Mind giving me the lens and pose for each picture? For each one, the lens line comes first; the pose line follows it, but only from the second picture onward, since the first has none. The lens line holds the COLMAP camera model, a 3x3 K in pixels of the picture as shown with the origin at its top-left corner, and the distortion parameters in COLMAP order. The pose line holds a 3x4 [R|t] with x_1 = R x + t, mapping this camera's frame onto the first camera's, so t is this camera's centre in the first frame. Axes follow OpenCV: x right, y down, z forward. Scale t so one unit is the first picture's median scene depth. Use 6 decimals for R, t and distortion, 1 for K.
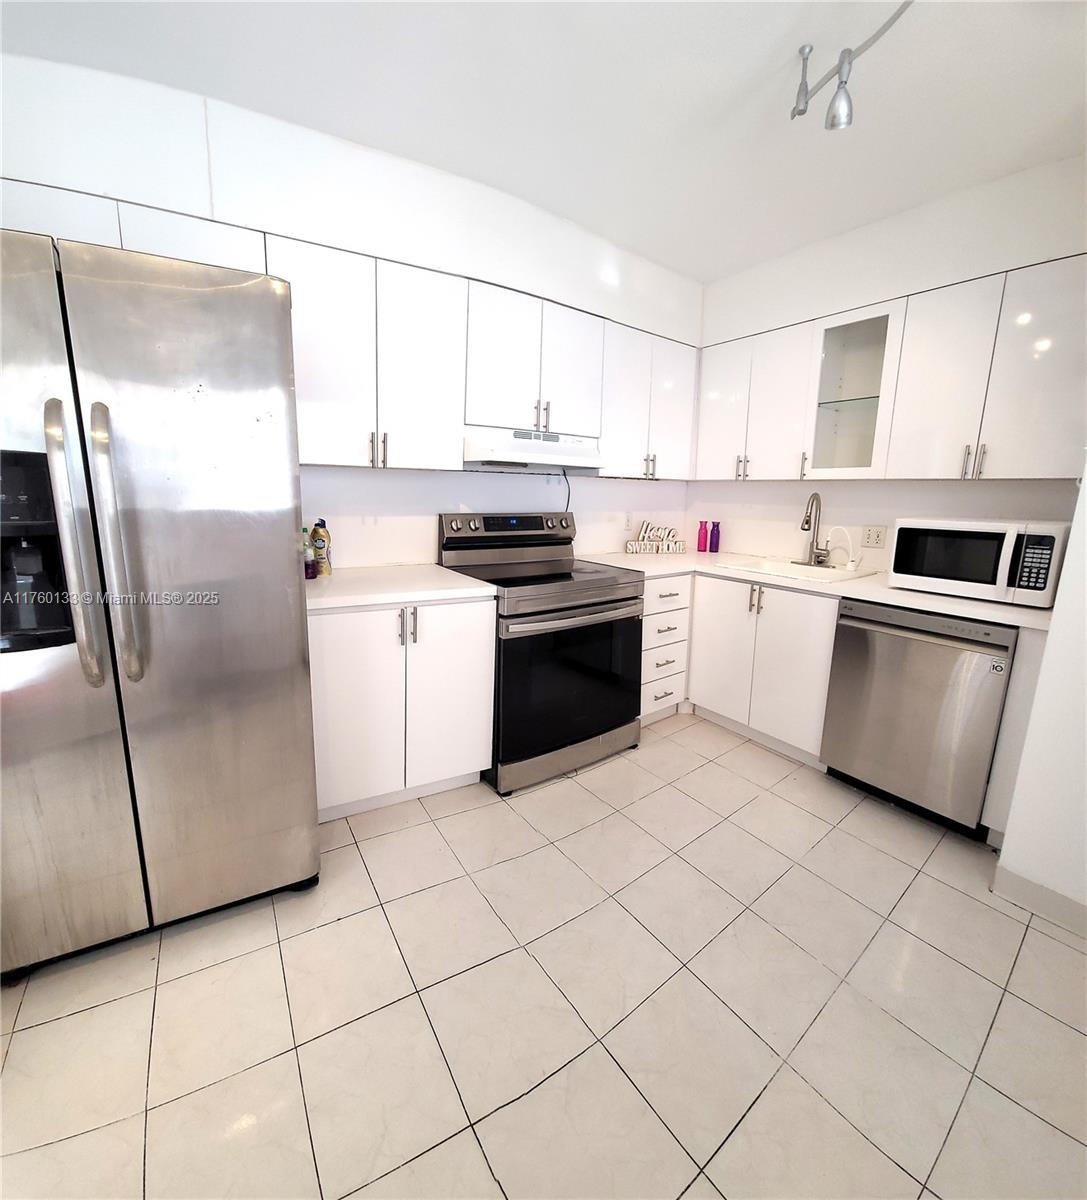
lens RADIAL K [[501.3, 0, 604.7], [0, 501.3, 604.0], [0, 0, 1]] dist [0.011255, -0.000003]
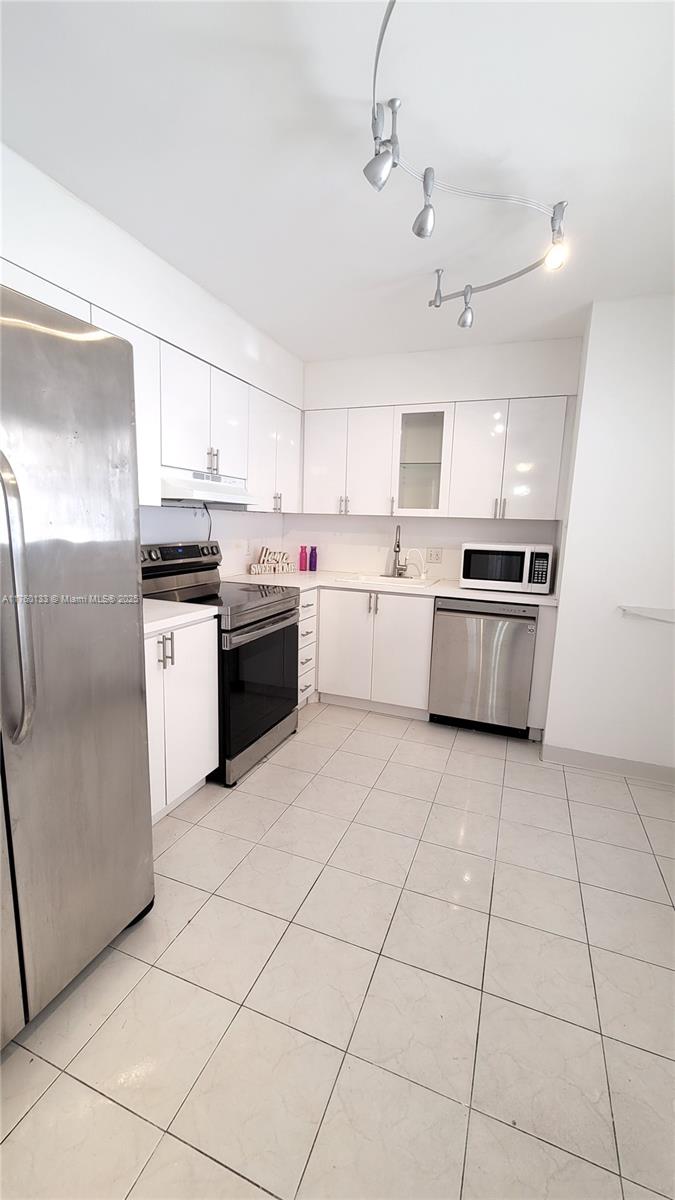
lens RADIAL K [[491.1, 0, 330.5], [0, 491.1, 604.7], [0, 0, 1]] dist [-0.002632, 0.000360]
pose [[0.884104, -0.074642, 0.461290, -0.405828], [0.090935, 0.995770, -0.013159, 0.000050], [-0.458356, 0.053581, 0.887152, -0.117122]]
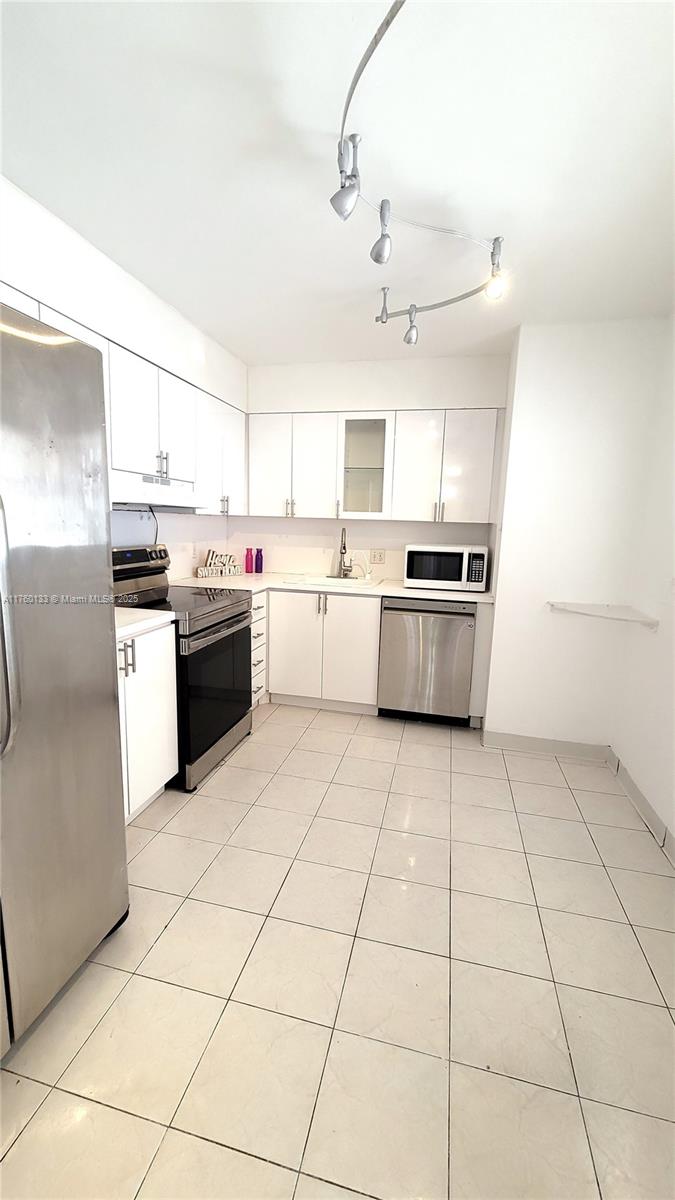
lens RADIAL K [[491.1, 0, 330.5], [0, 491.1, 604.7], [0, 0, 1]] dist [-0.002632, 0.000360]
pose [[0.809999, -0.095863, 0.578543, -0.461761], [0.115239, 0.993333, 0.003251, -0.010359], [-0.574997, 0.064037, 0.815645, -0.118759]]
